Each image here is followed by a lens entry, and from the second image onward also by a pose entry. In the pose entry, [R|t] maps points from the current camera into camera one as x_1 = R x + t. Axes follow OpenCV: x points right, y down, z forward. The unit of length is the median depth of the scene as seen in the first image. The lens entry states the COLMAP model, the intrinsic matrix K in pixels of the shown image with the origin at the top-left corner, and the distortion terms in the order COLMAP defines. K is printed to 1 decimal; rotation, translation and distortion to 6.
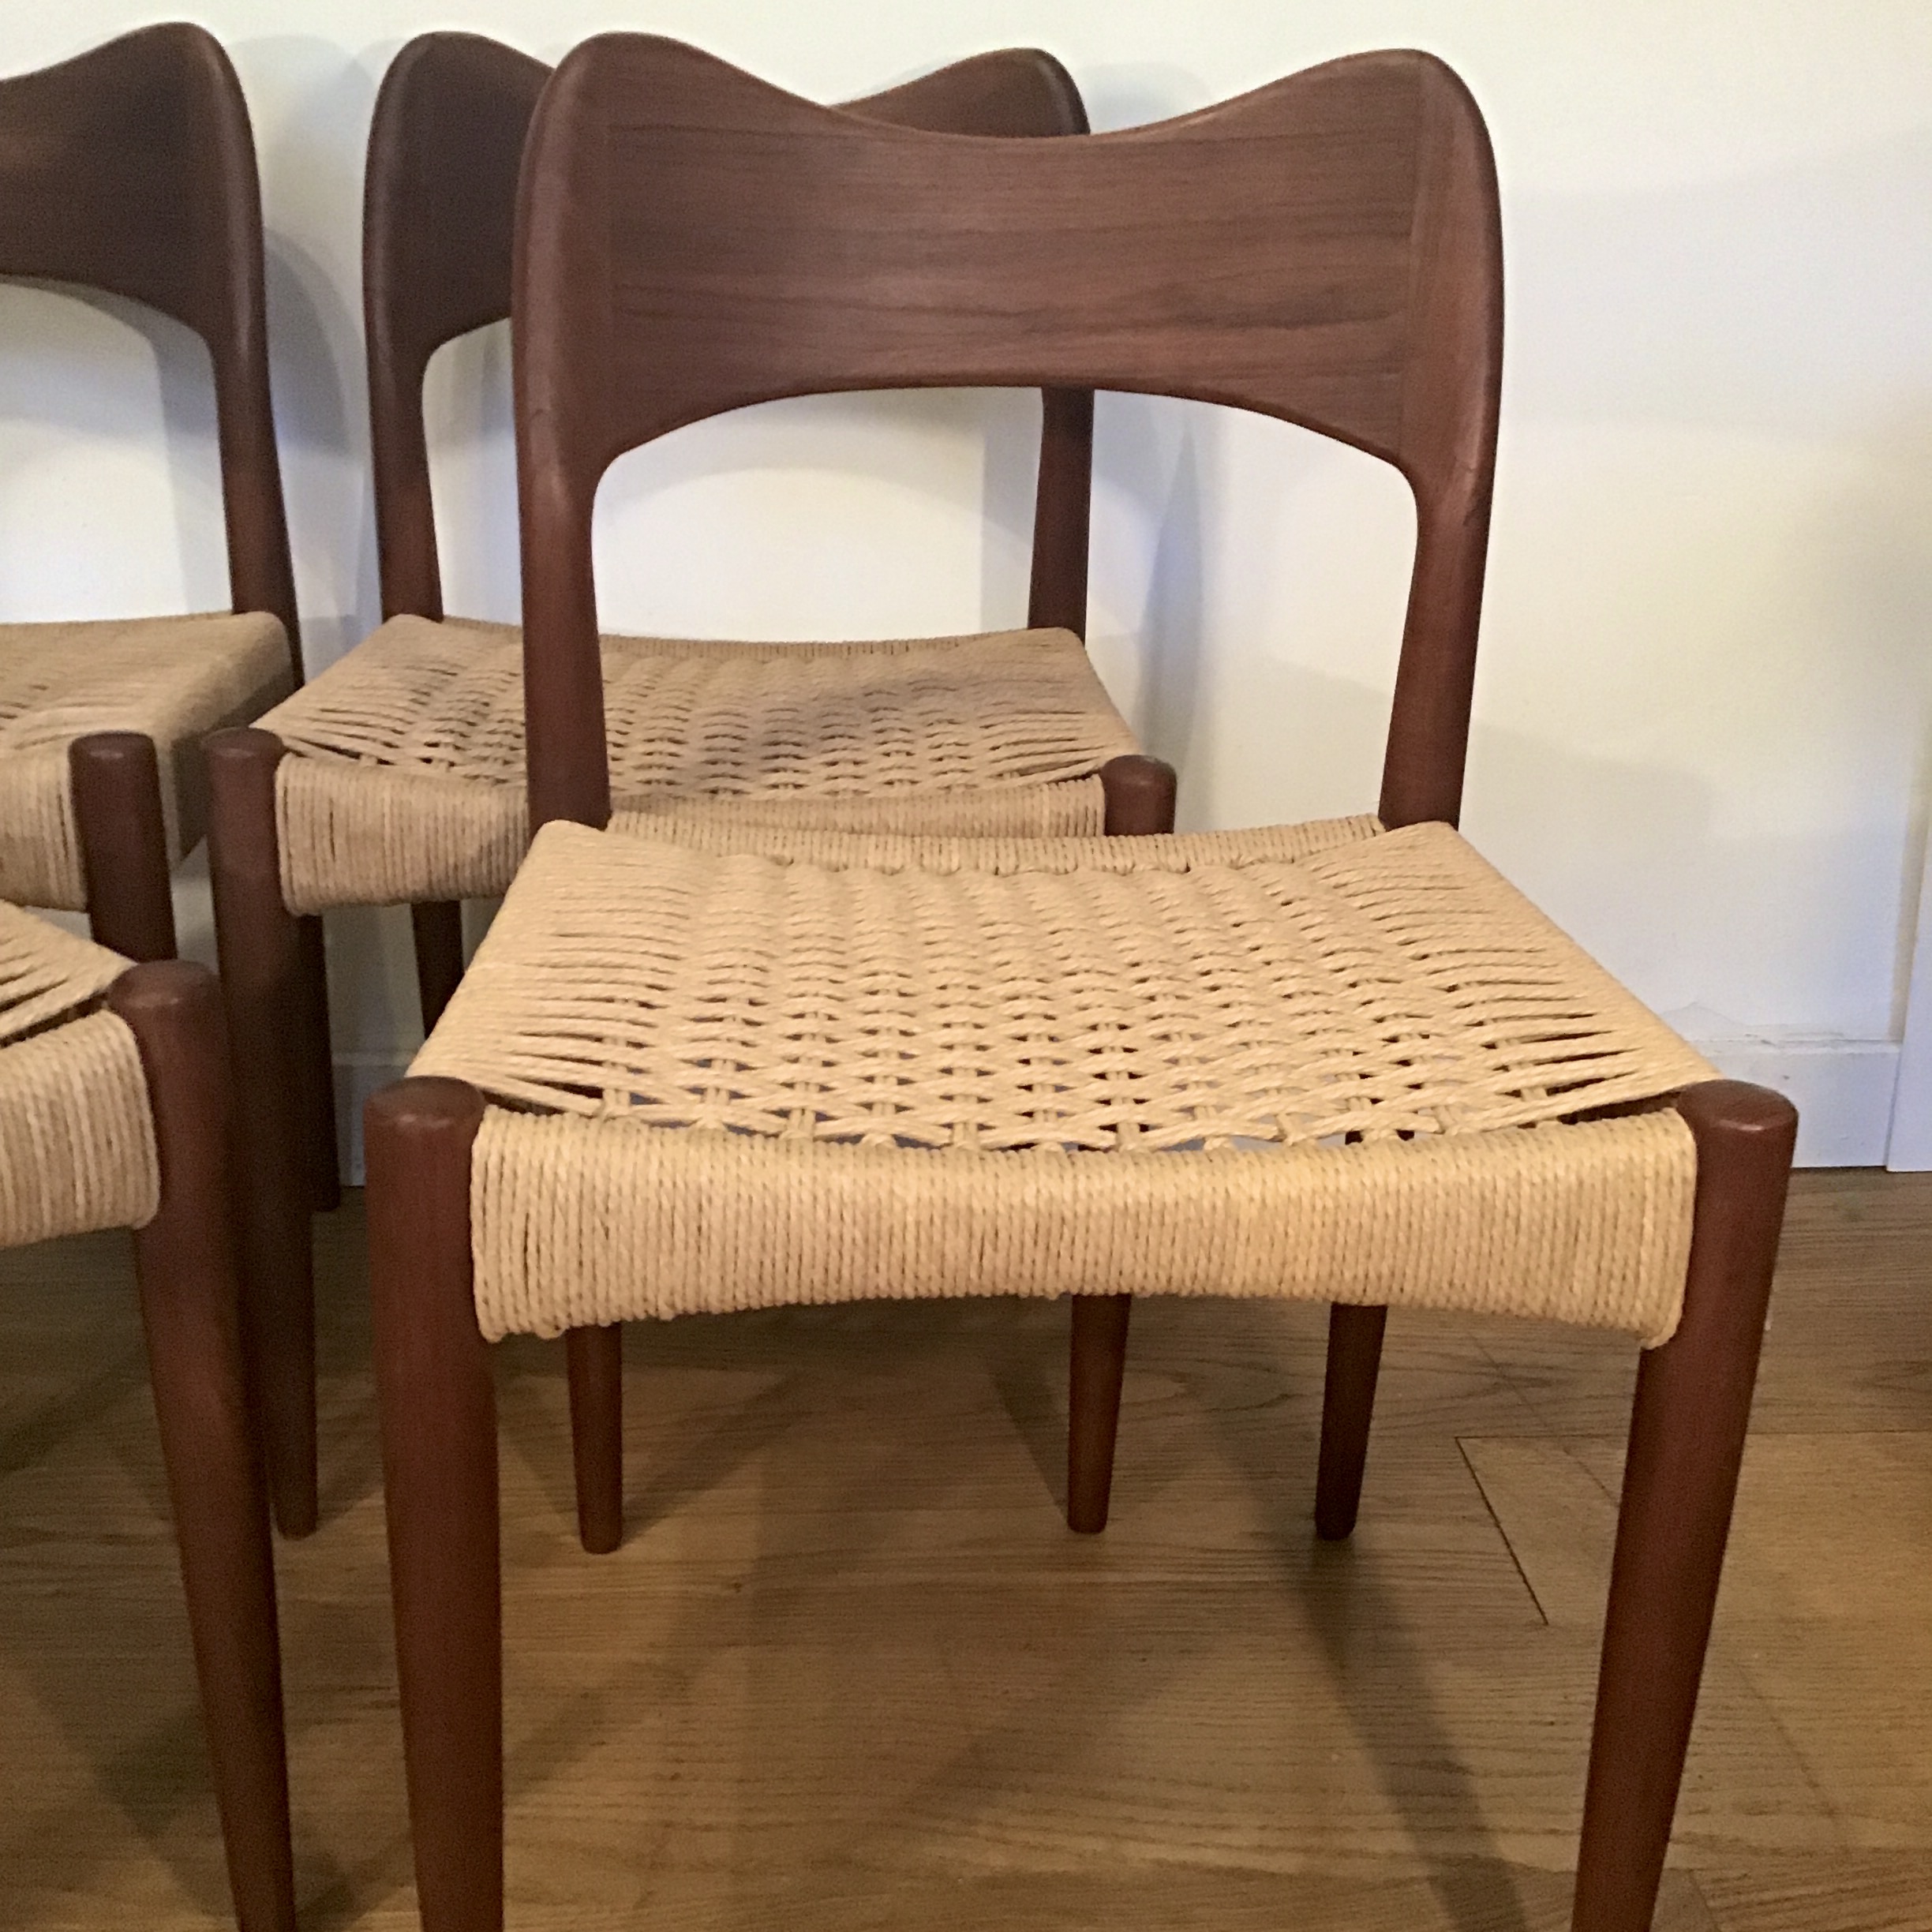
lens RADIAL K [[2300.0, 0, 1014.4], [0, 2300.0, 974.2], [0, 0, 1]] dist [0.026211, 0.000000]
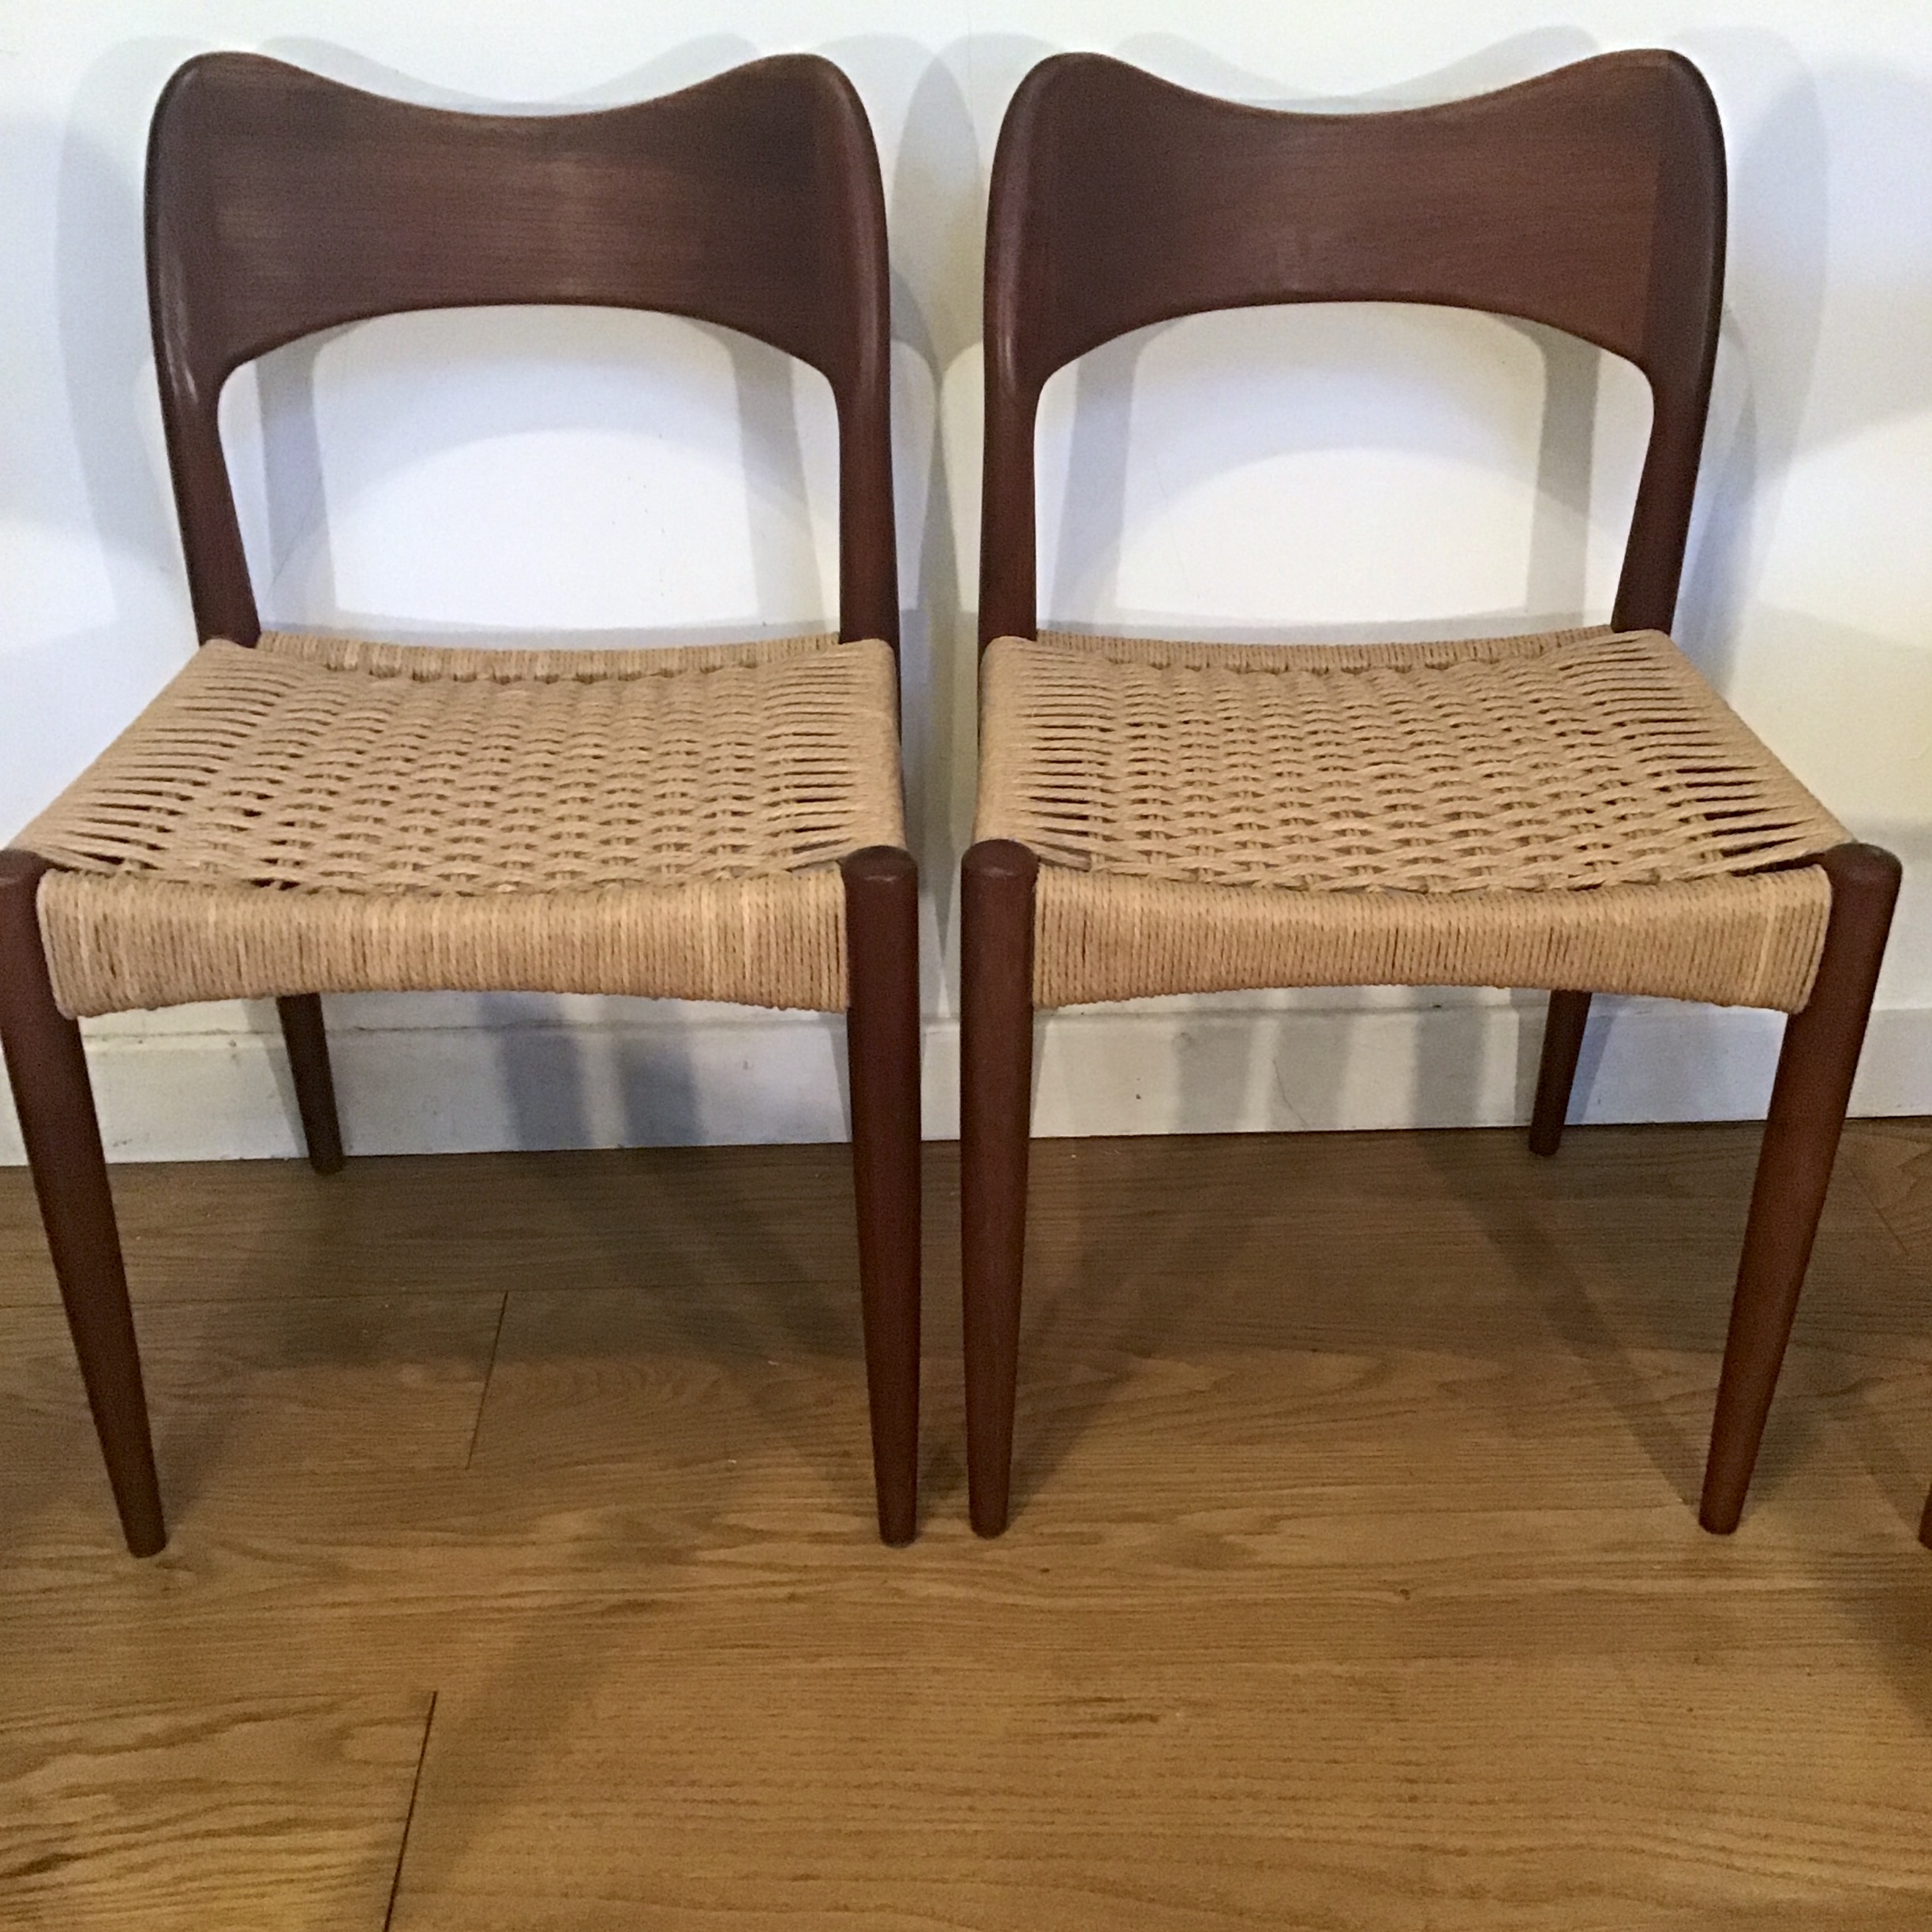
lens RADIAL K [[2300.0, 0, 963.7], [0, 2300.0, 970.4], [0, 0, 1]] dist [0.026211, 0.000000]
pose [[0.998177, -0.009463, -0.059602, -0.289306], [0.017593, 0.990361, 0.137388, -0.193274], [0.057728, -0.138187, 0.988722, -0.039122]]
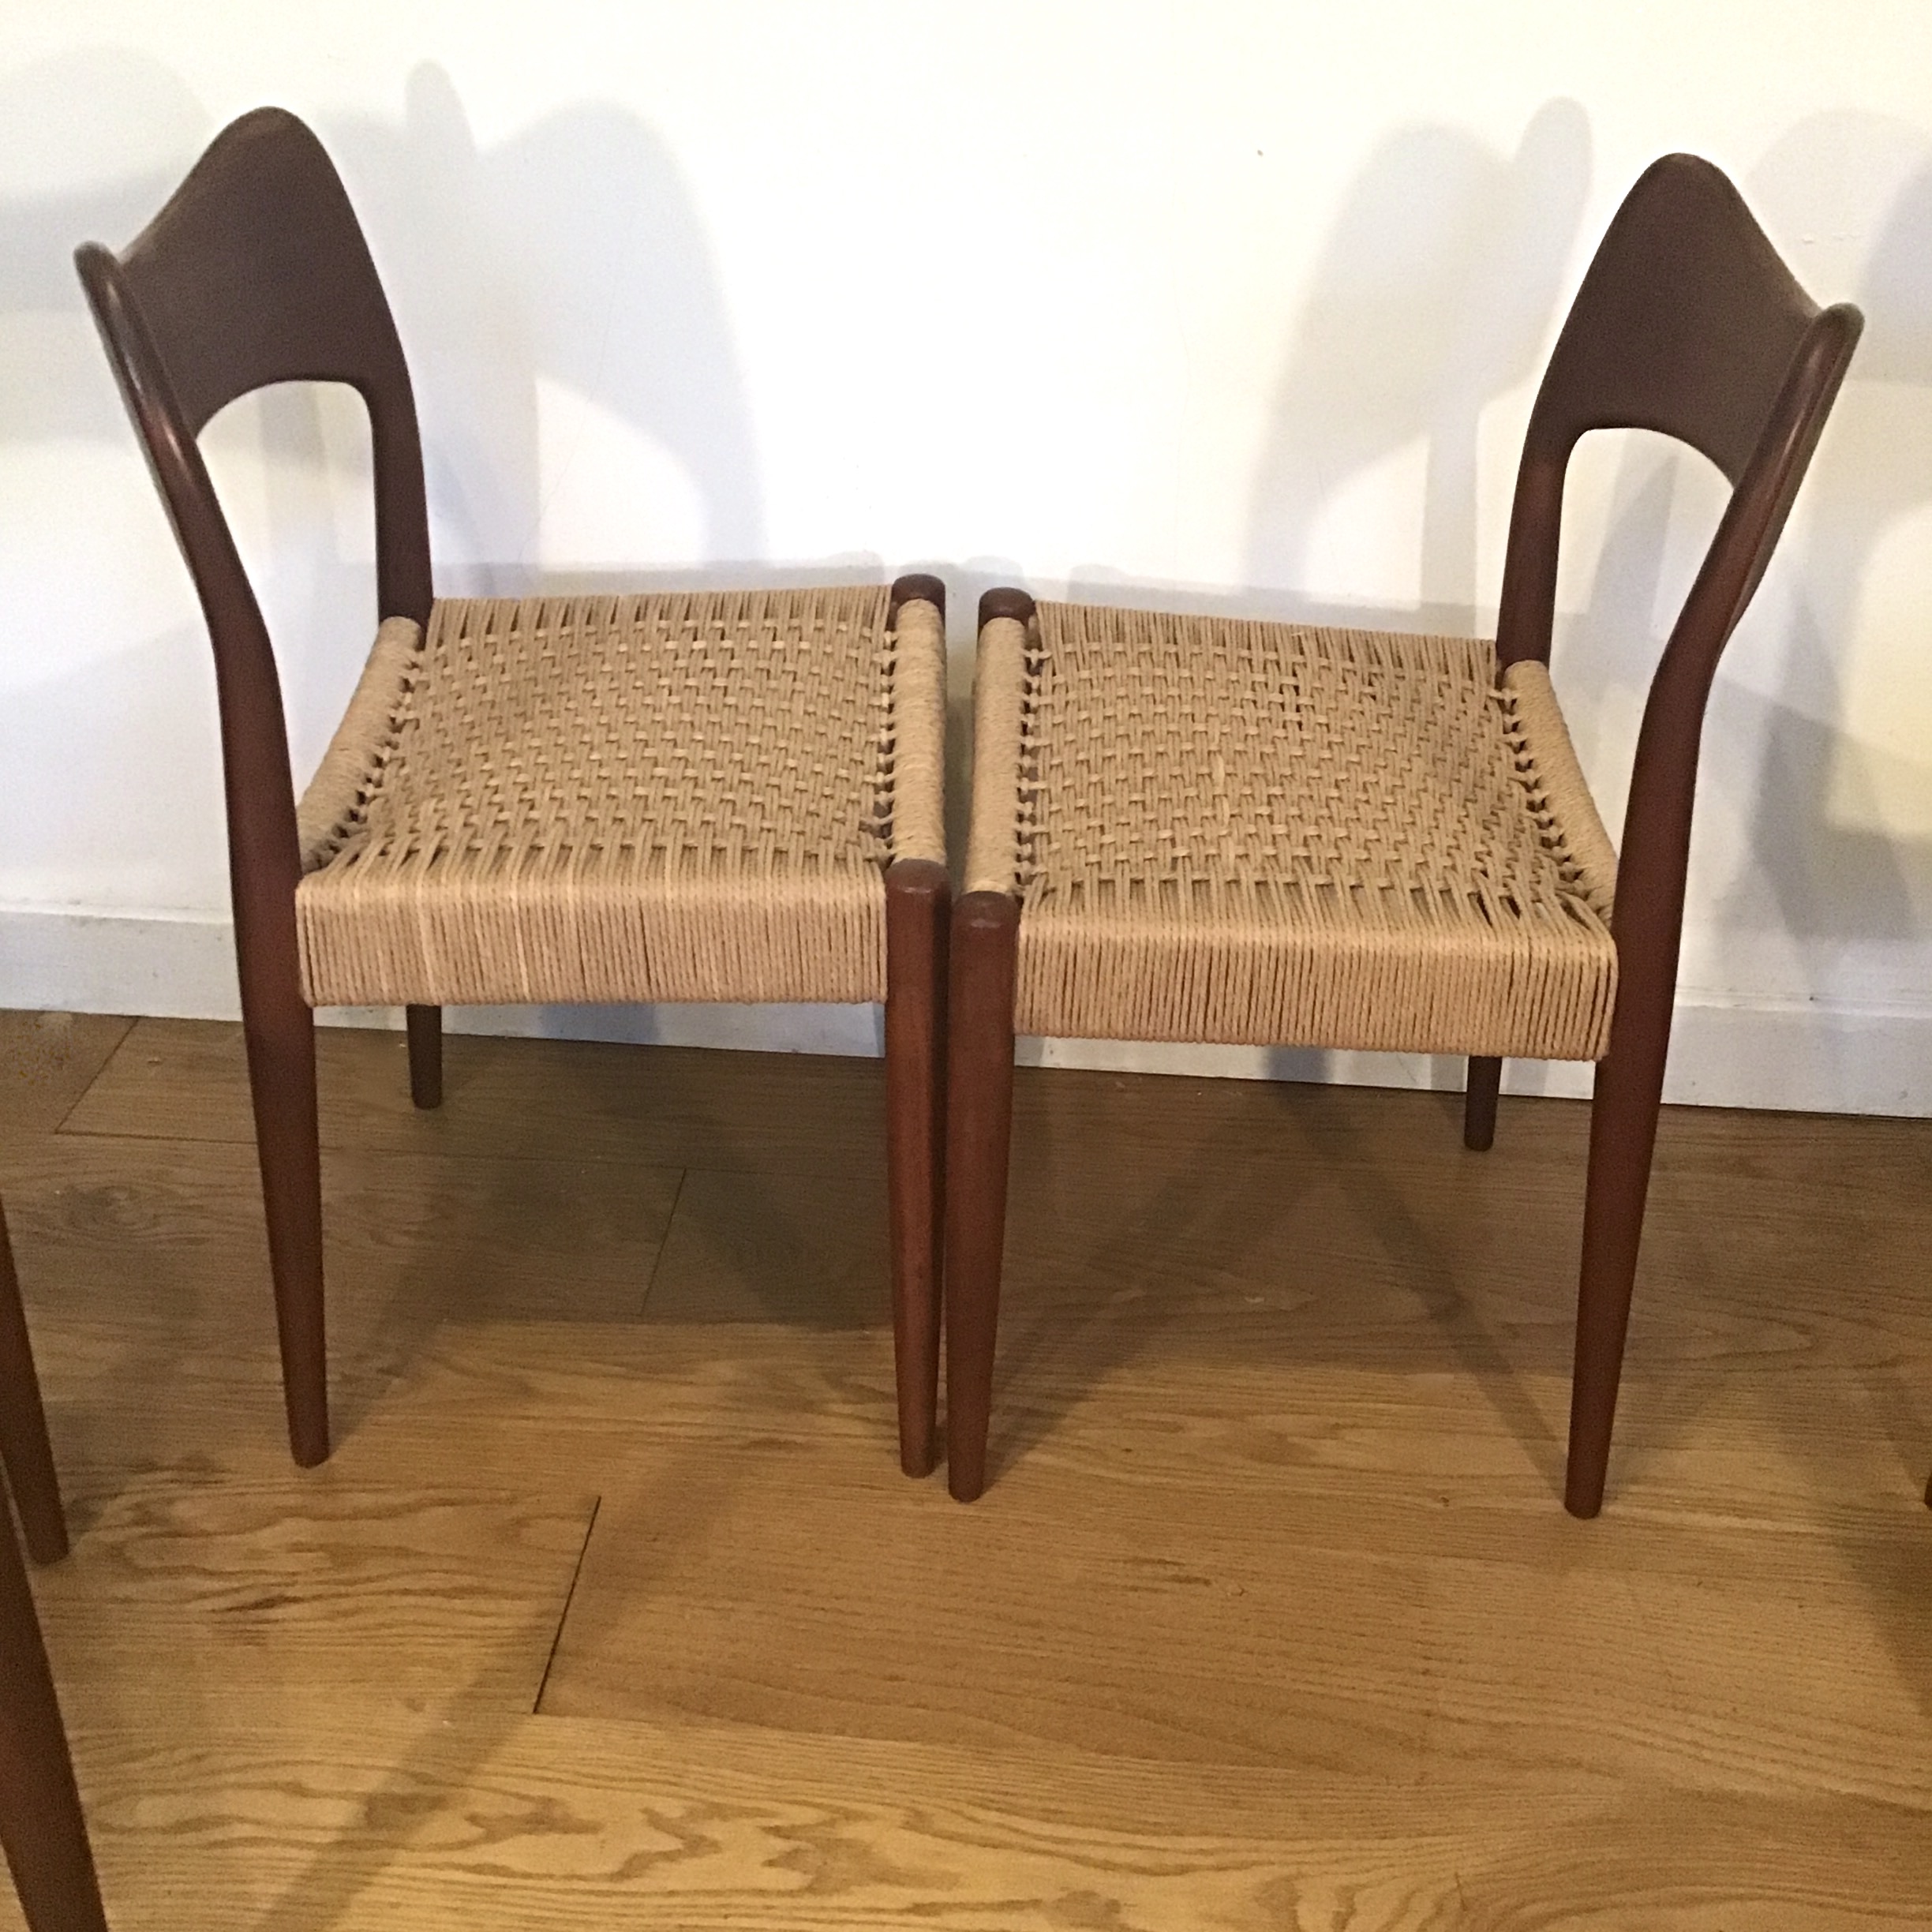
lens RADIAL K [[2300.0, 0, 970.7], [0, 2300.0, 966.4], [0, 0, 1]] dist [0.026211, 0.000000]
pose [[0.986414, 0.071526, -0.147892, -0.231700], [-0.046059, 0.984546, 0.168958, -0.228858], [0.157692, -0.159851, 0.974464, -0.198578]]
